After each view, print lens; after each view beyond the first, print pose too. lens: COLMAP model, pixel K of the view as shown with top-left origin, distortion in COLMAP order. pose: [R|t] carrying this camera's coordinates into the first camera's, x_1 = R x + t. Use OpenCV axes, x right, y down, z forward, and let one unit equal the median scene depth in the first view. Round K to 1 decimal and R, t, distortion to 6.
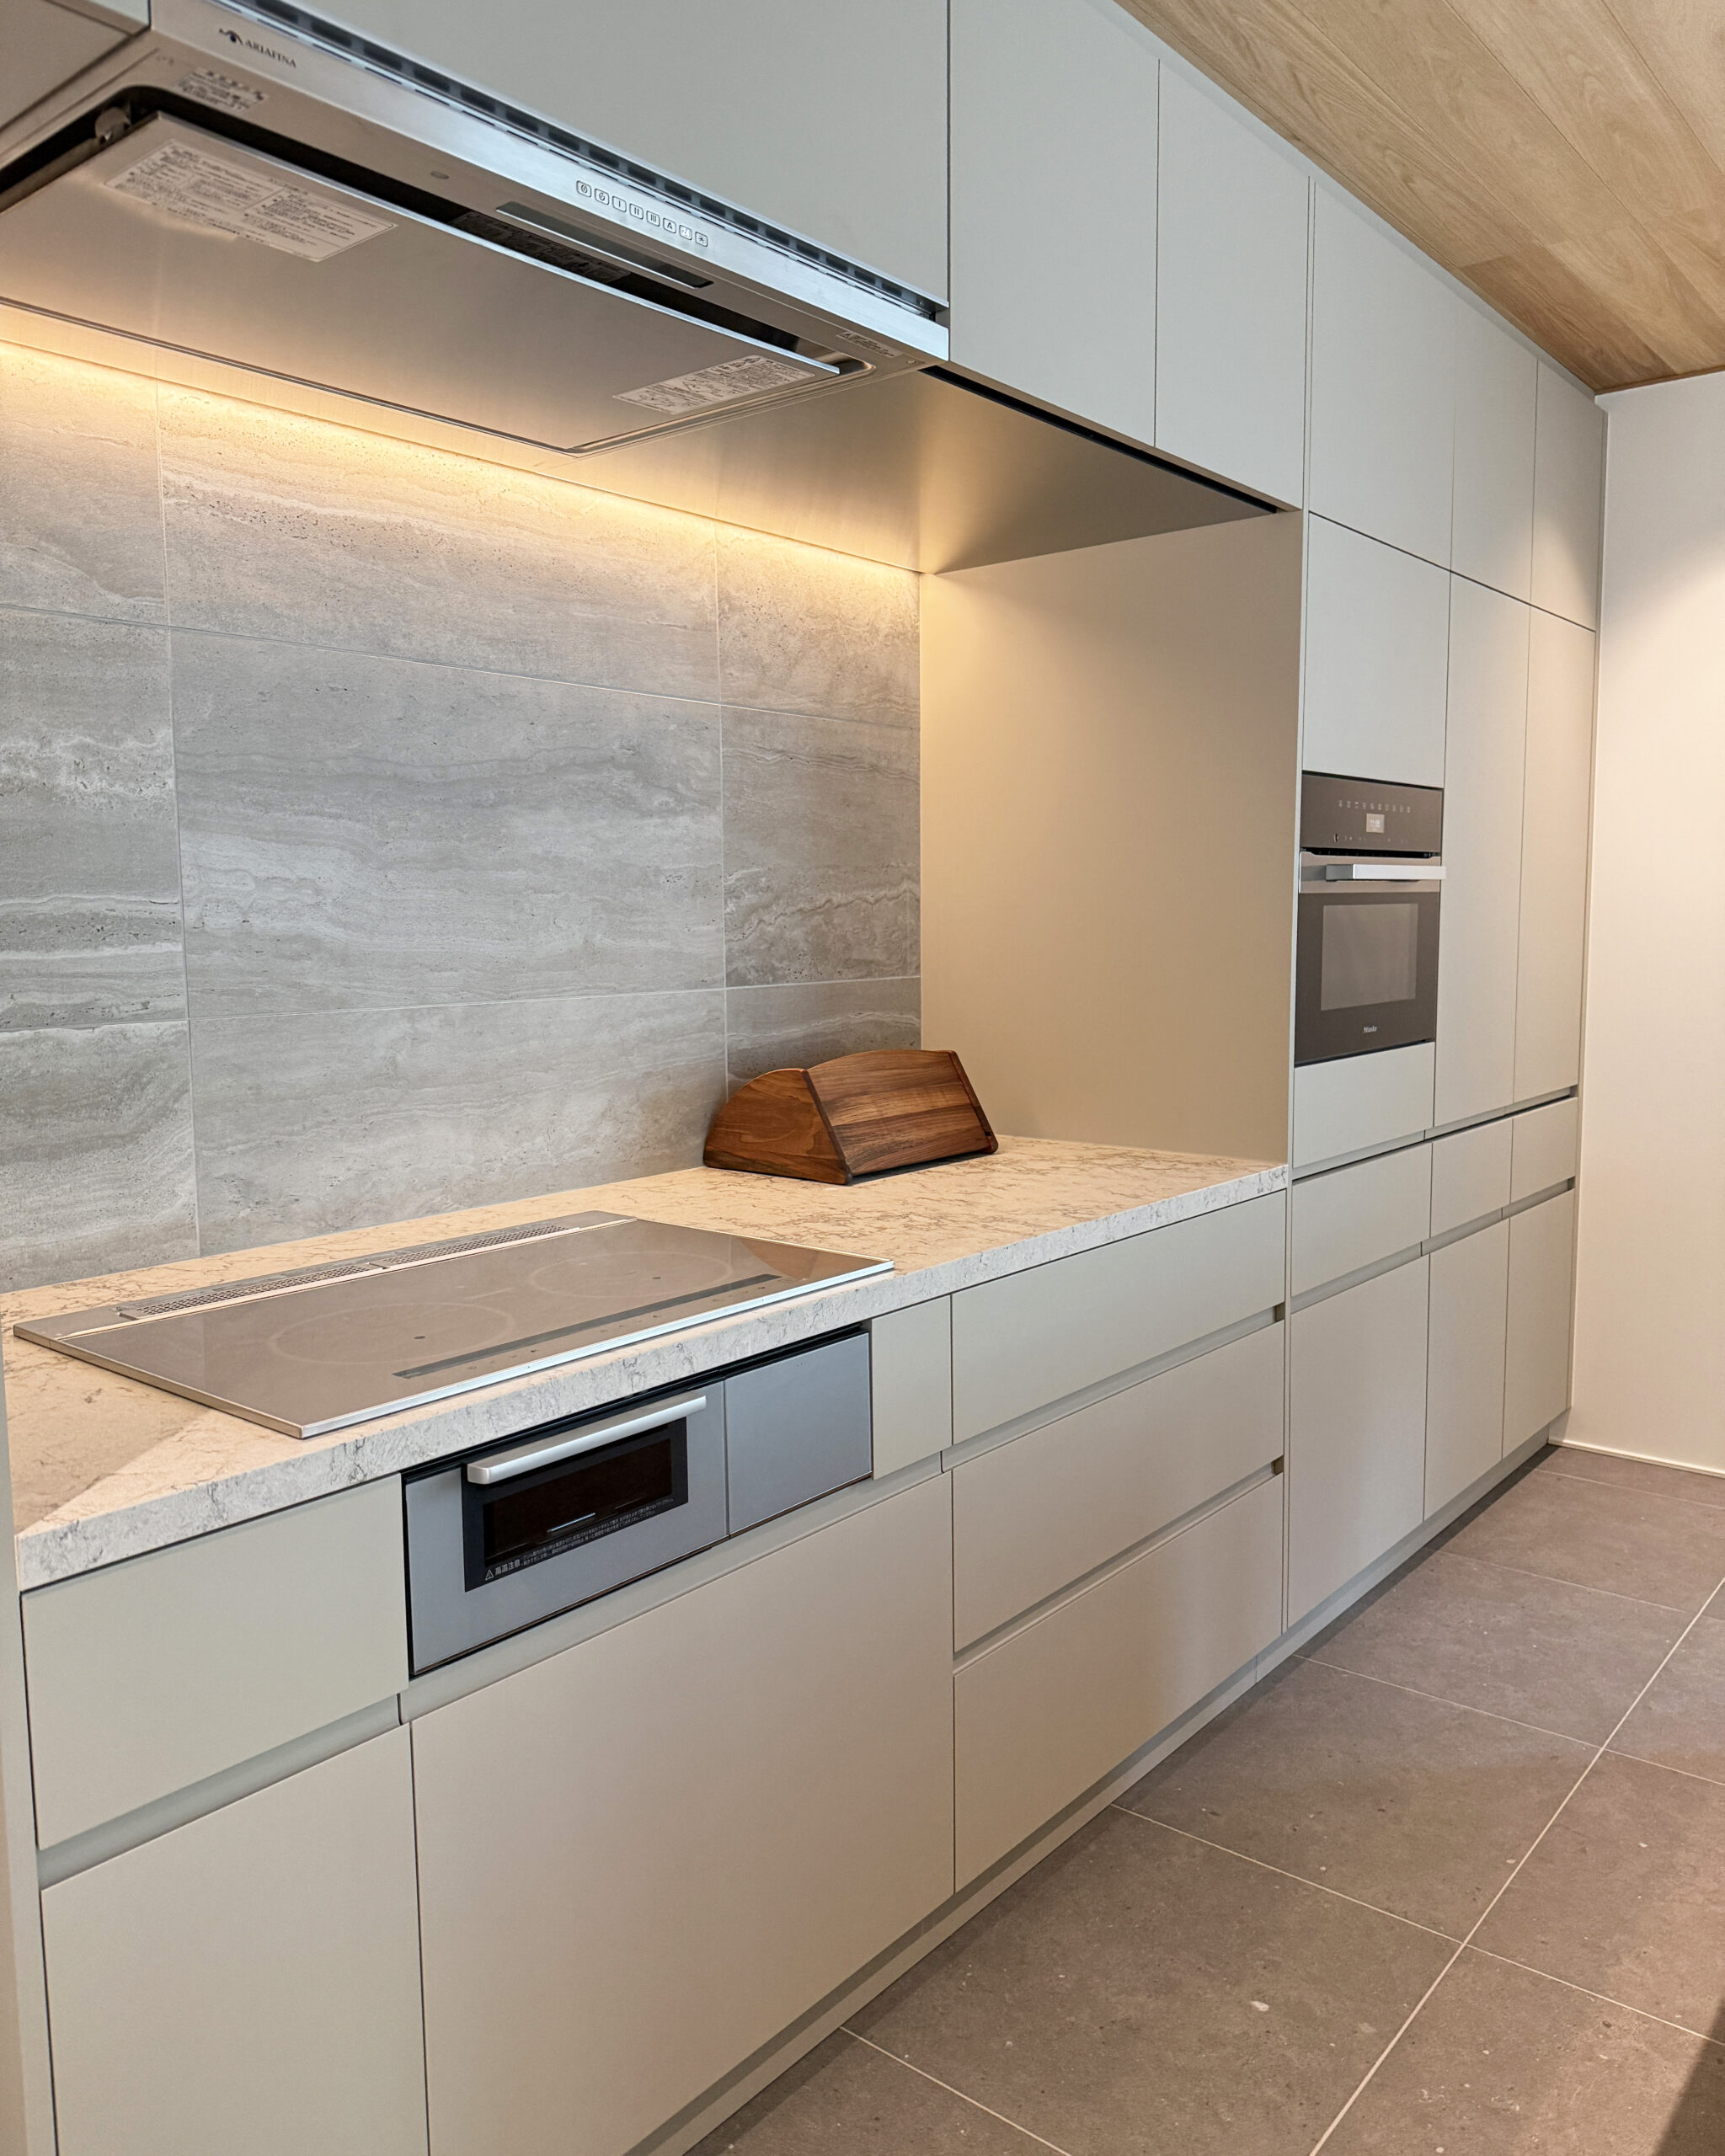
lens RADIAL K [[1622.7, 0, 862.5], [0, 1622.7, 1078.0], [0, 0, 1]] dist [0.055087, -0.066358]
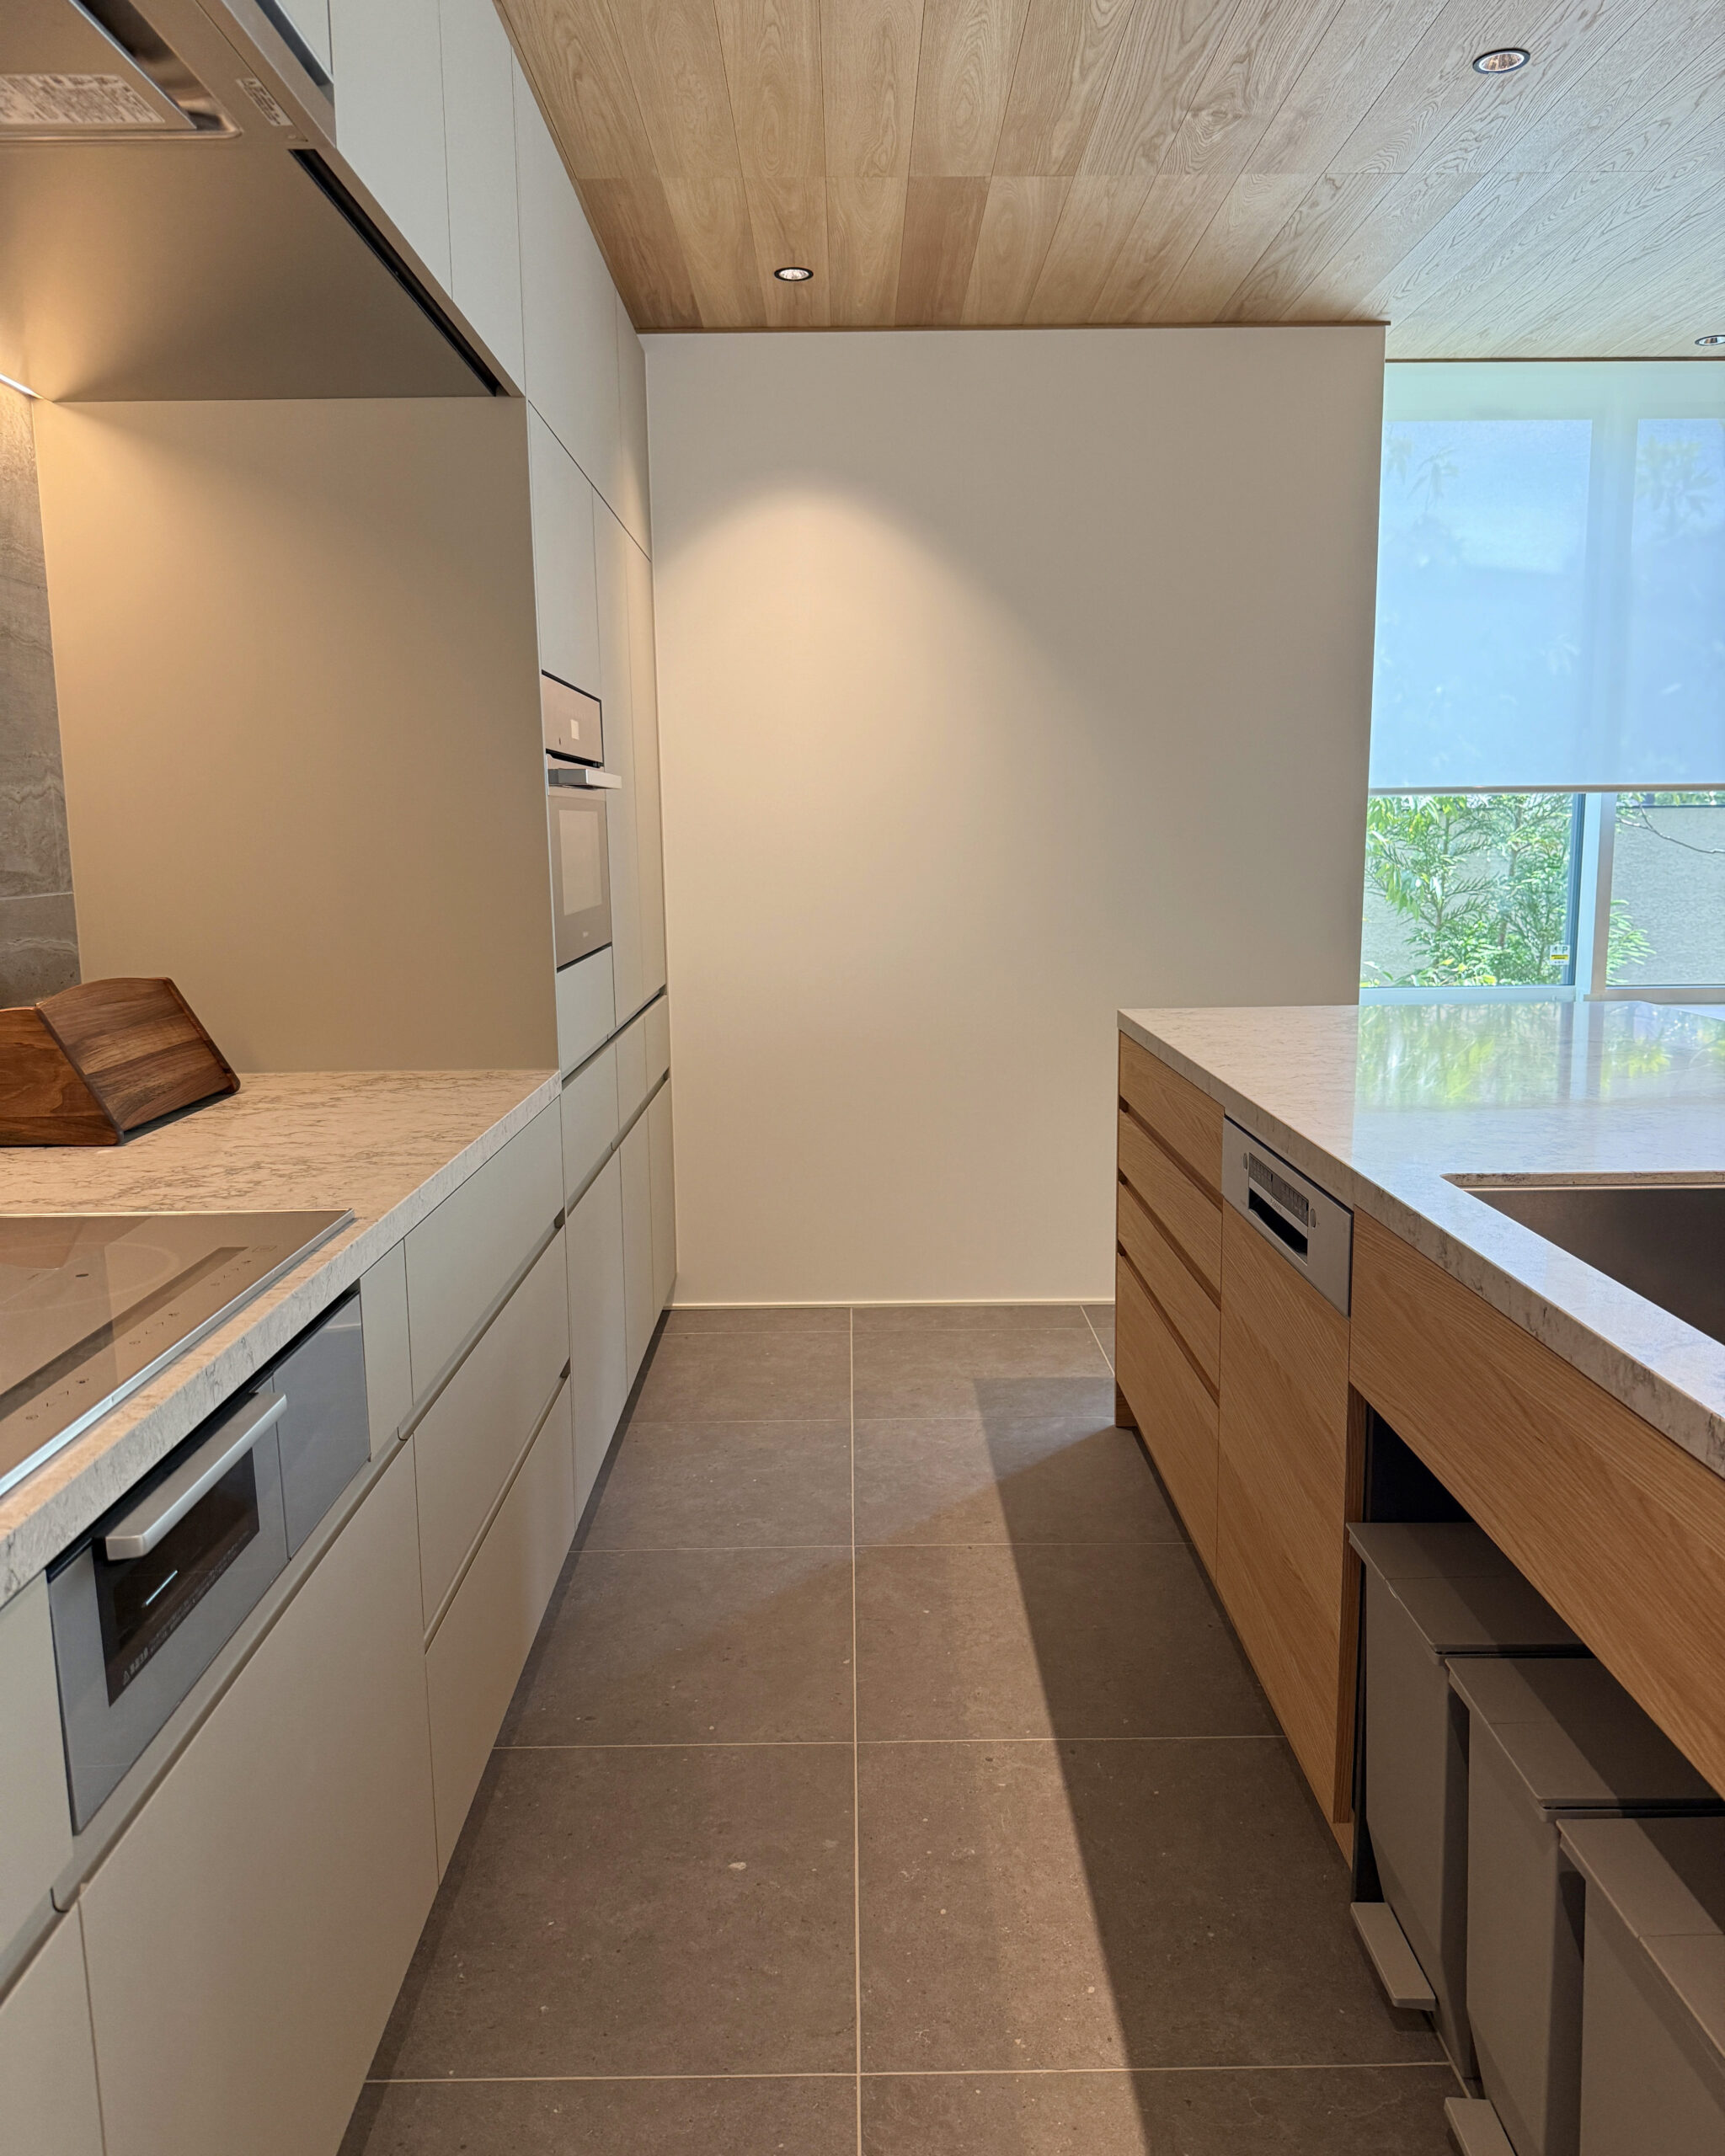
lens RADIAL K [[1604.9, 0, 867.8], [0, 1604.9, 1088.0], [0, 0, 1]] dist [0.058517, -0.100899]
pose [[0.763092, -0.103267, 0.637986, -0.222006], [0.068876, 0.994524, 0.078596, -0.000567], [-0.642609, -0.016034, 0.766027, 0.124190]]
